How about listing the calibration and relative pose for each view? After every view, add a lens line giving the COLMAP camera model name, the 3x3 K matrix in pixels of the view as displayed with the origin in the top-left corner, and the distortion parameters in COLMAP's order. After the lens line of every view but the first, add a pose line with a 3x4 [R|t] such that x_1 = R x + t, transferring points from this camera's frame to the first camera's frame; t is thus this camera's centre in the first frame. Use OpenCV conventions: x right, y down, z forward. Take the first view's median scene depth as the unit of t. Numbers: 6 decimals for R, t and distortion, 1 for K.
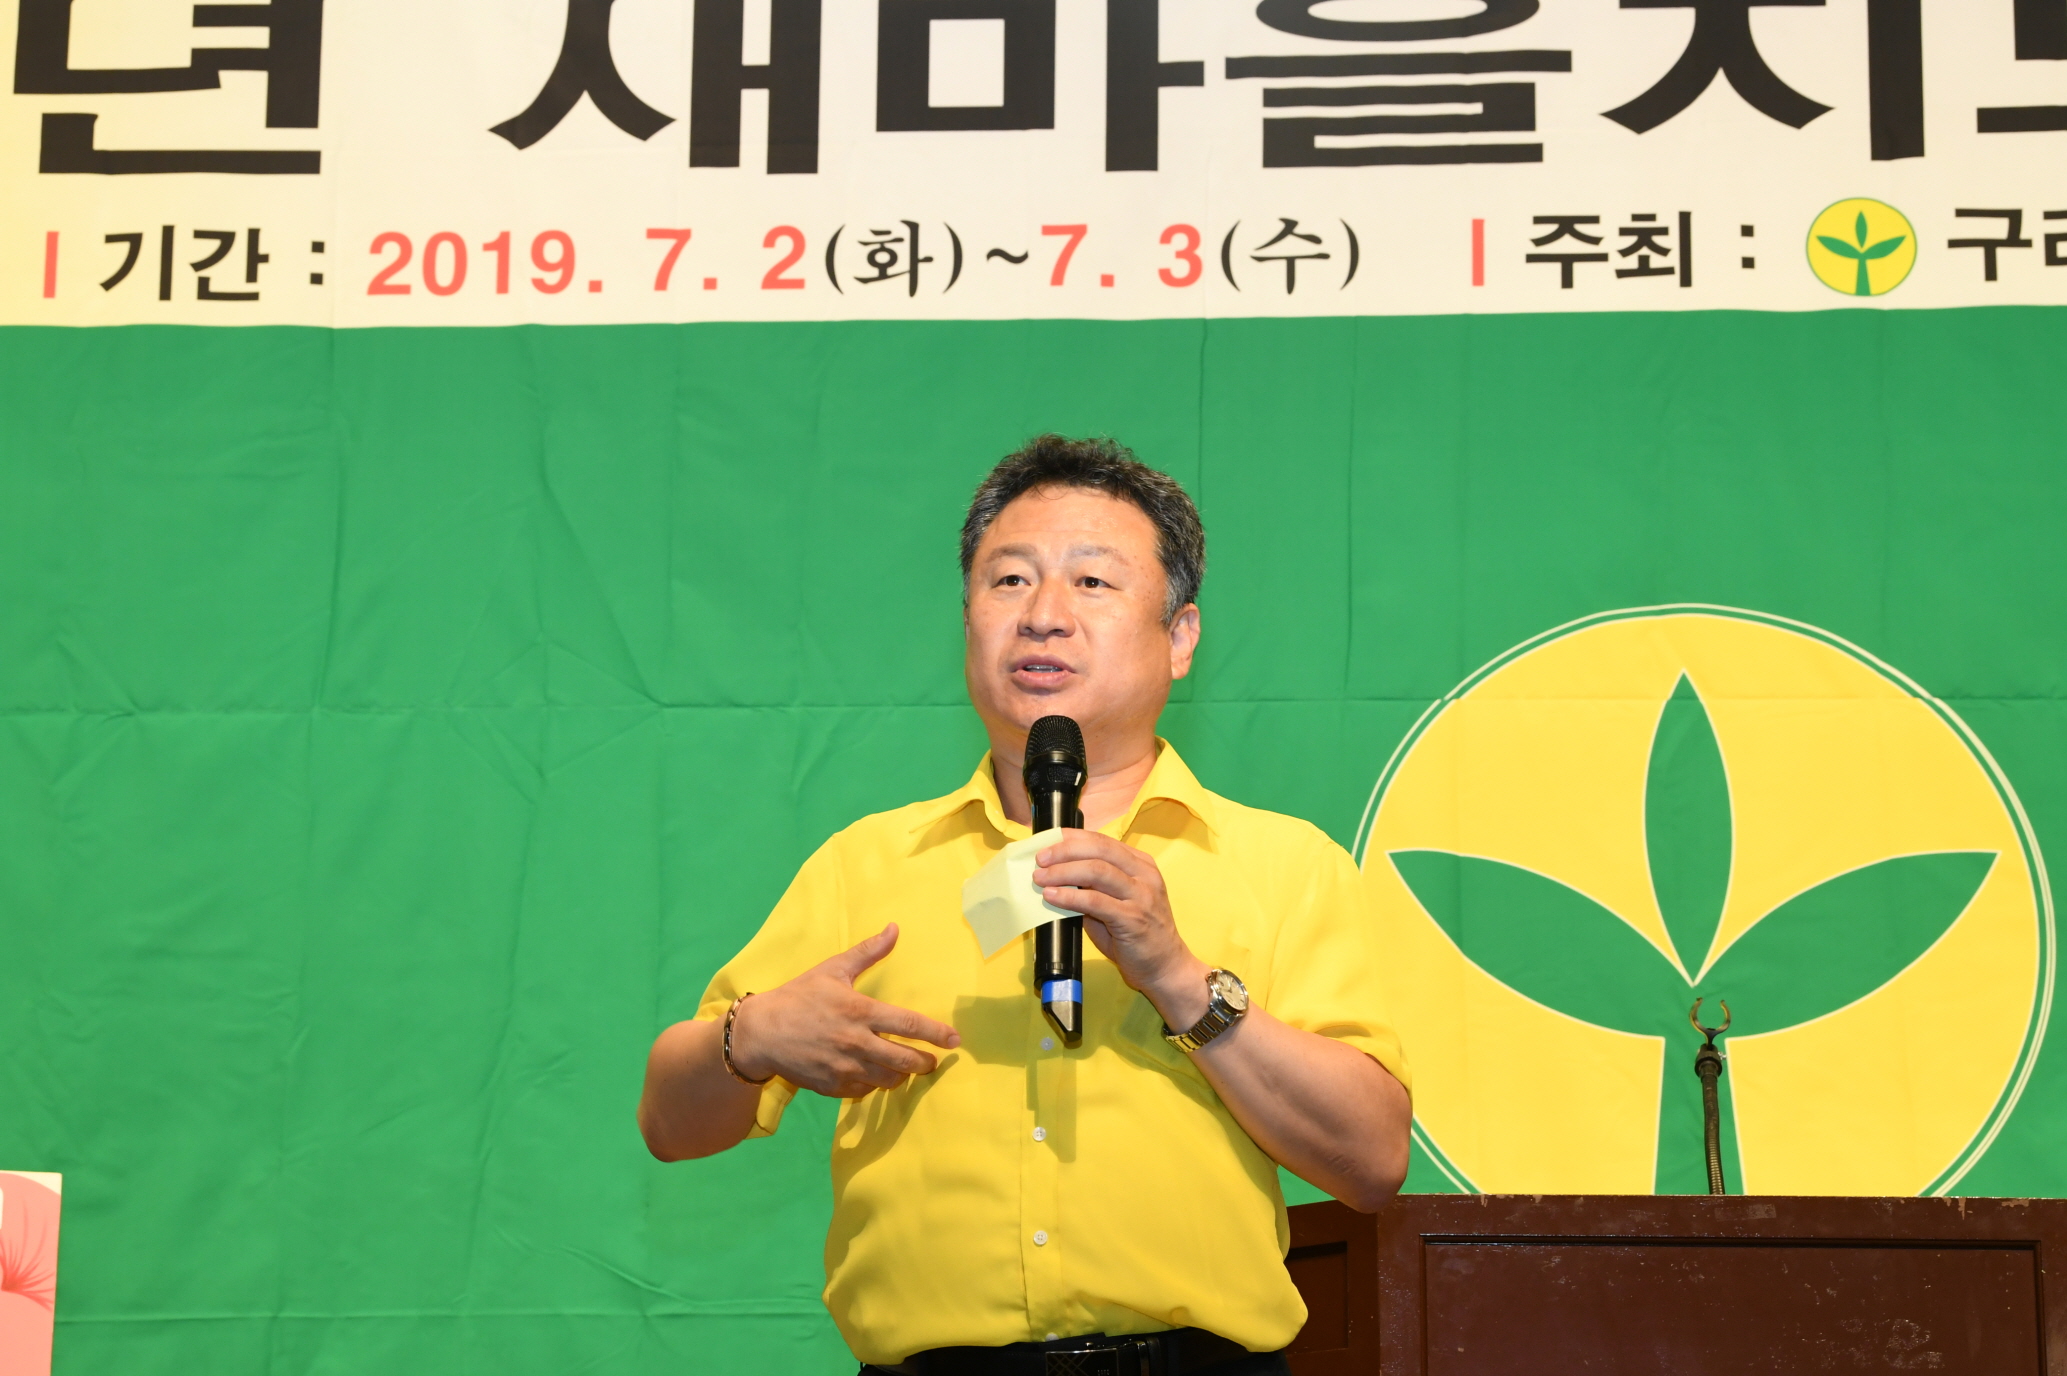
lens RADIAL K [[5485.2, 0, 1044.8], [0, 5485.2, 657.2], [0, 0, 1]] dist [0.275658, 0.000000]
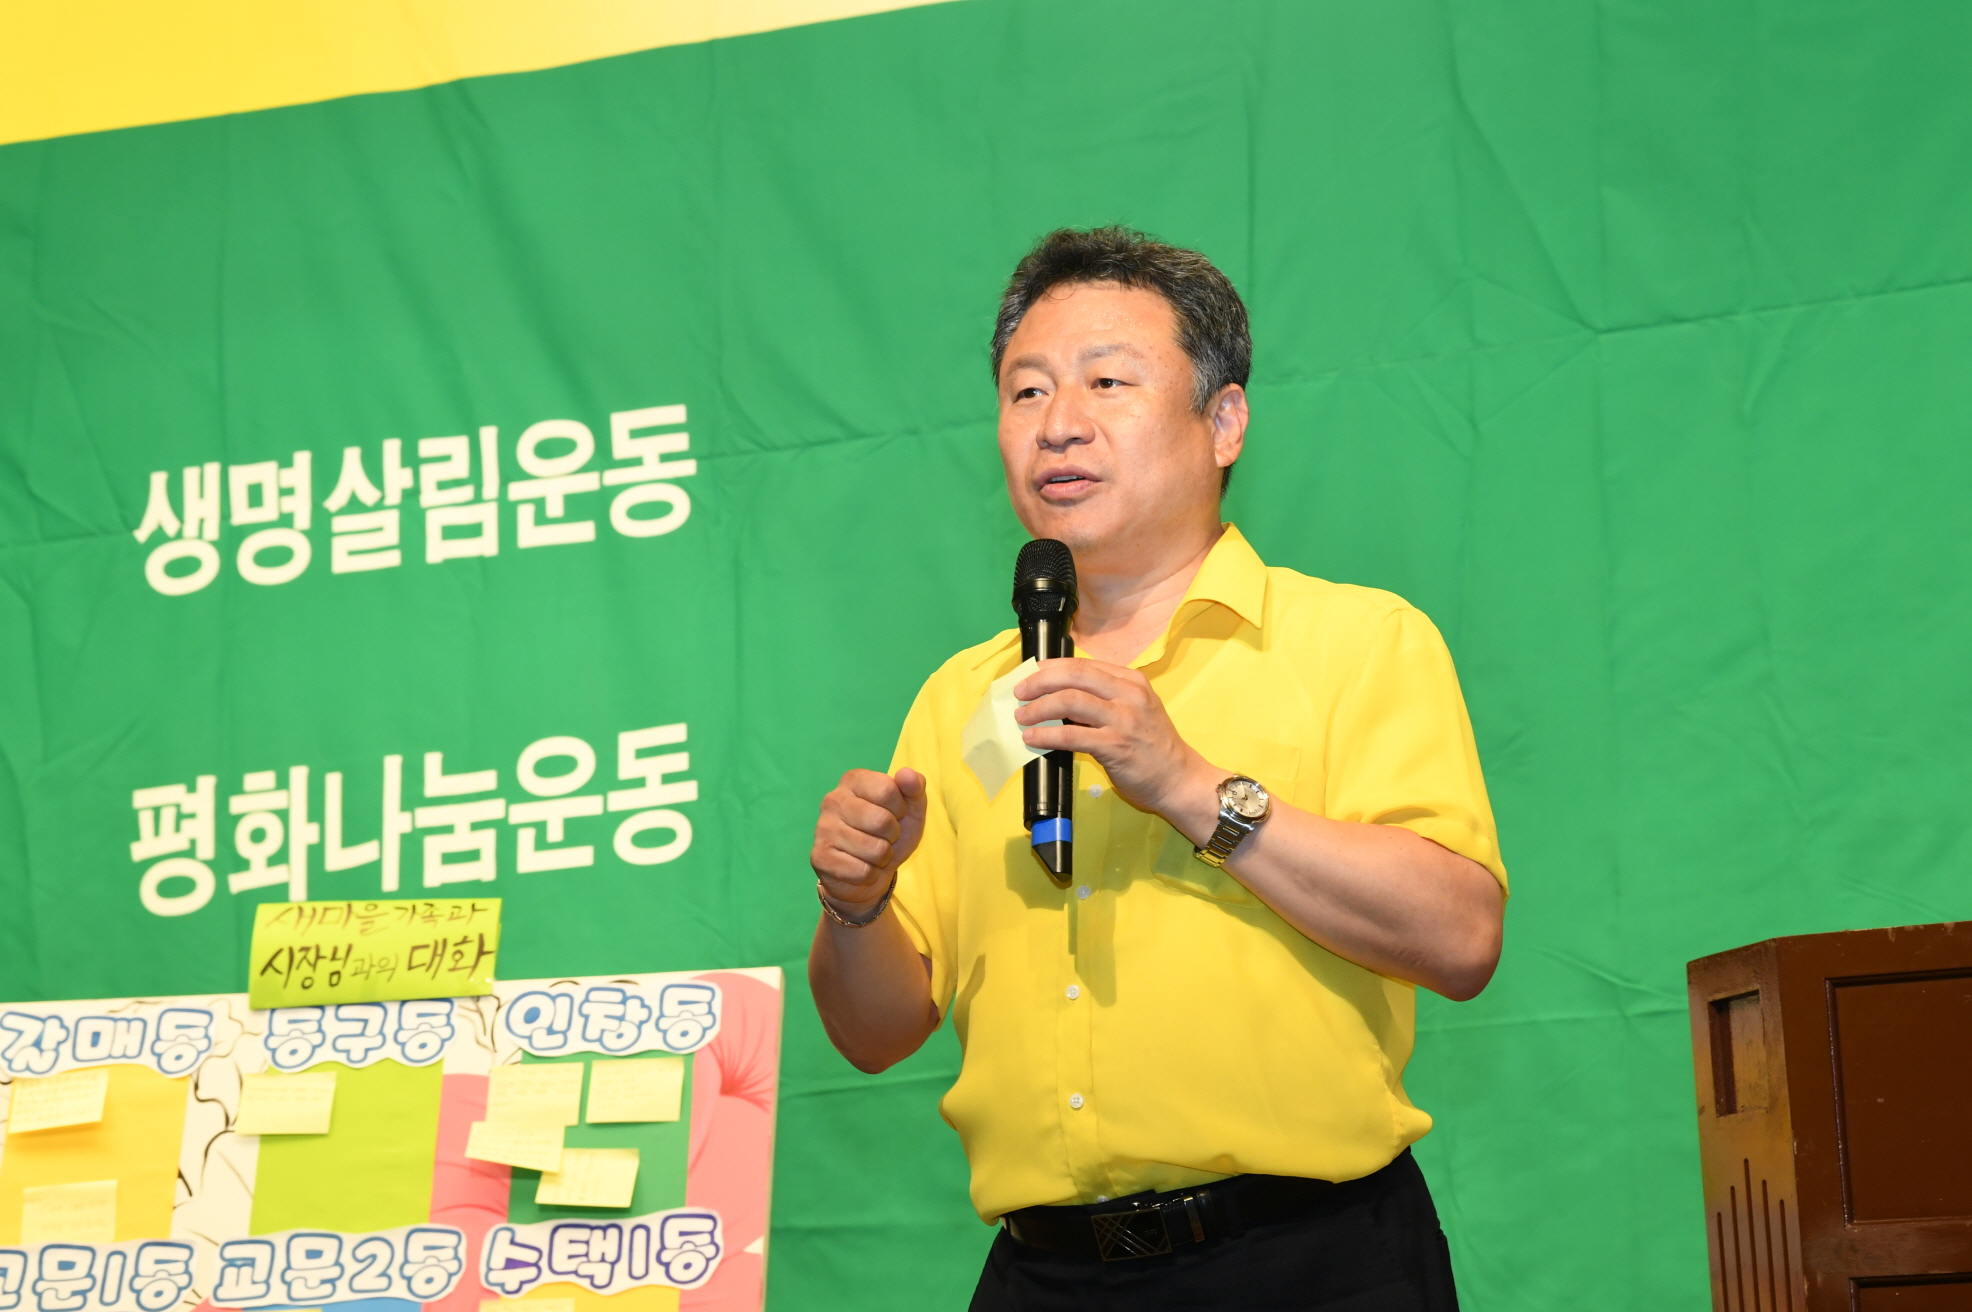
lens RADIAL K [[6535.1, 0, 982.0], [0, 6535.1, 696.9], [0, 0, 1]] dist [0.693348, 0.000000]
pose [[0.921002, -0.106977, -0.374580, 0.227251], [0.145075, 0.986578, 0.074945, -0.026874], [0.361535, -0.123366, 0.924161, -0.028046]]
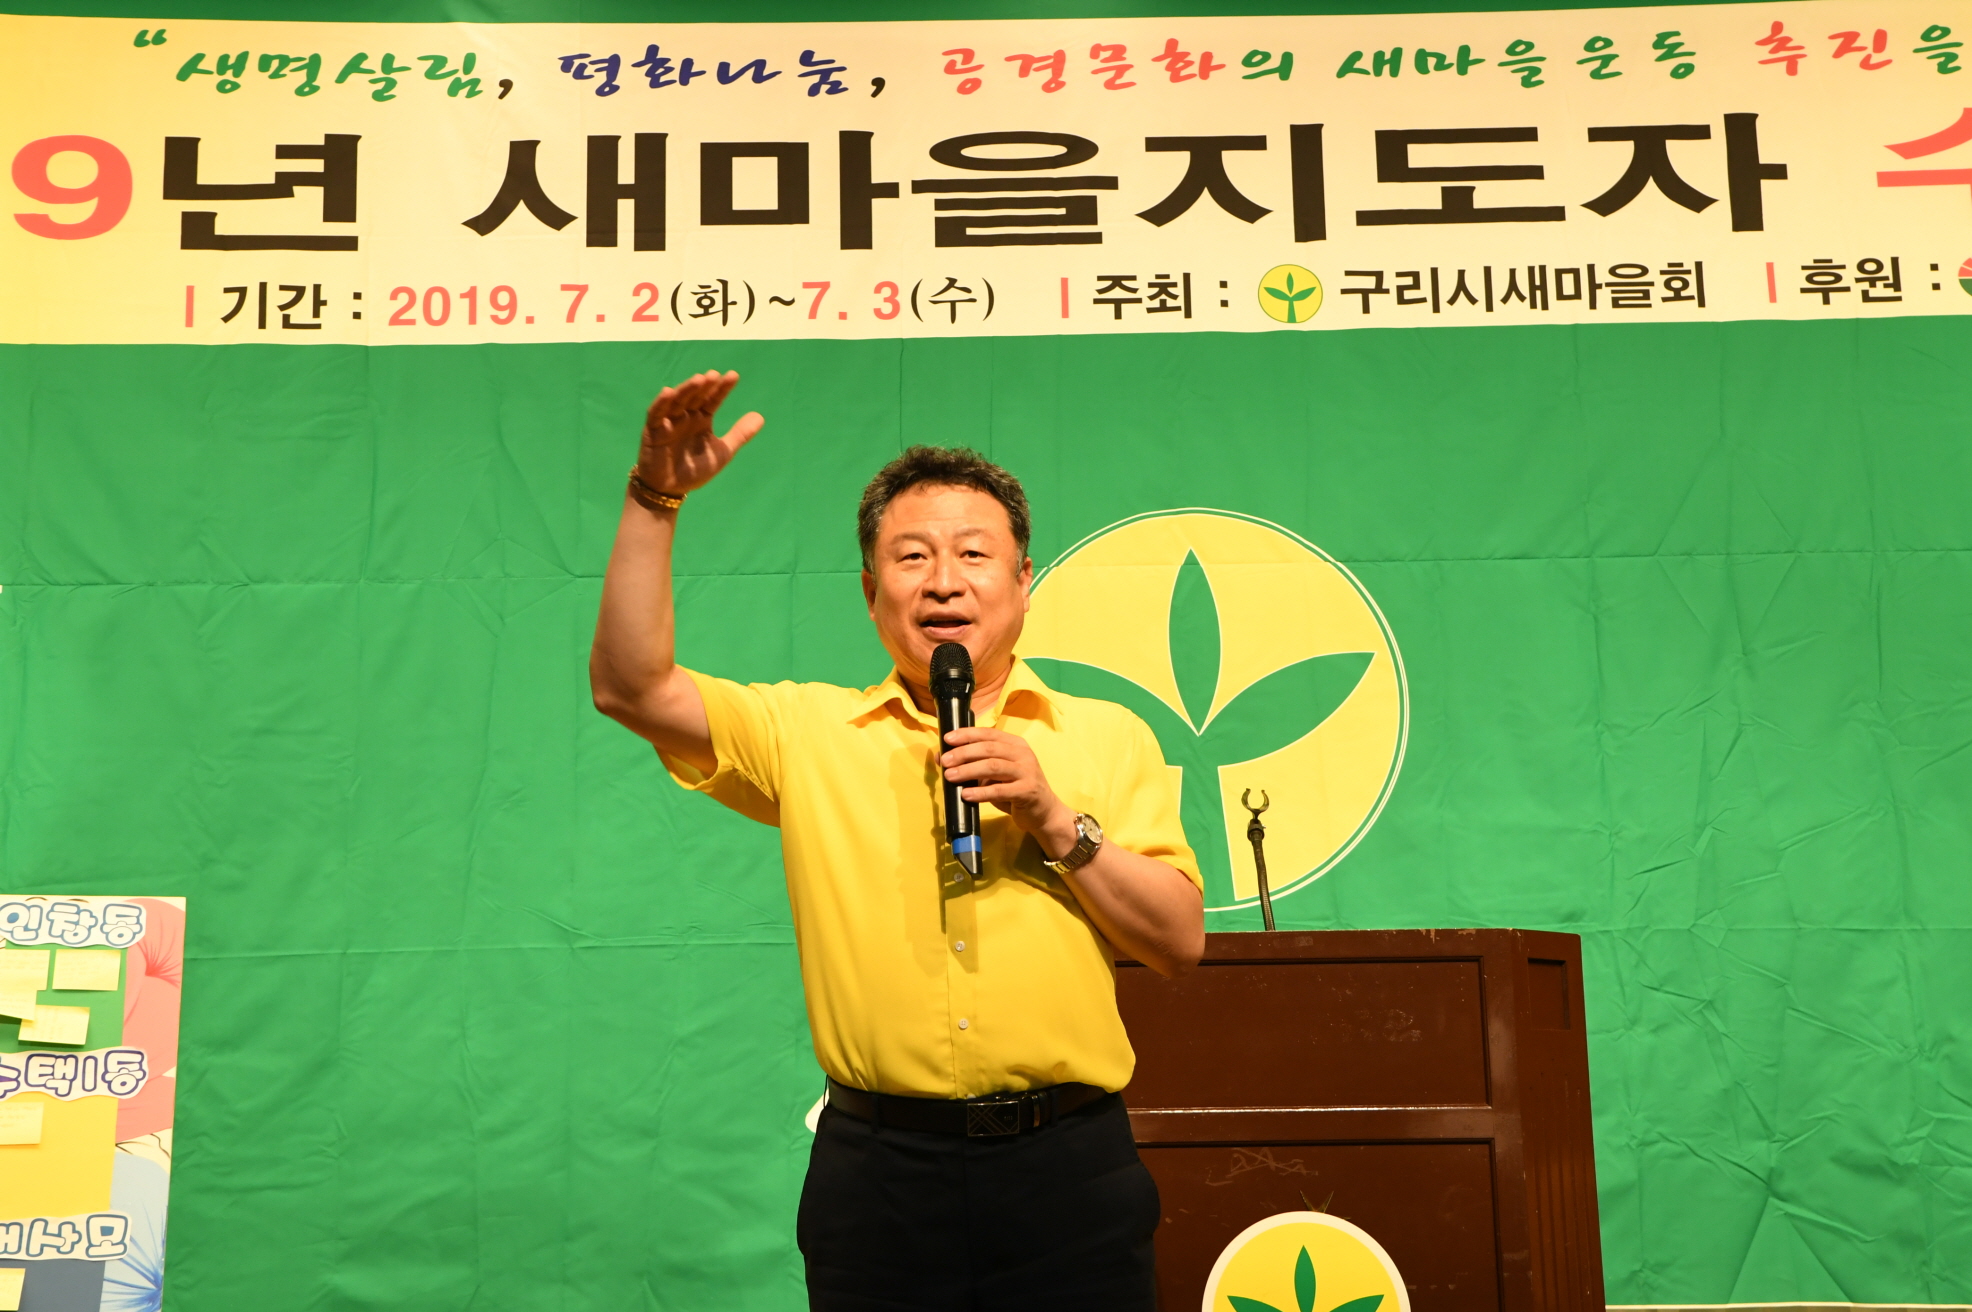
lens RADIAL K [[2739.5, 0, 995.7], [0, 2739.5, 657.5], [0, 0, 1]] dist [0.167961, 0.000000]
pose [[0.997078, -0.014355, 0.075036, -0.006323], [0.009720, 0.998043, 0.061777, -0.016460], [-0.075776, -0.060867, 0.995265, 0.164253]]
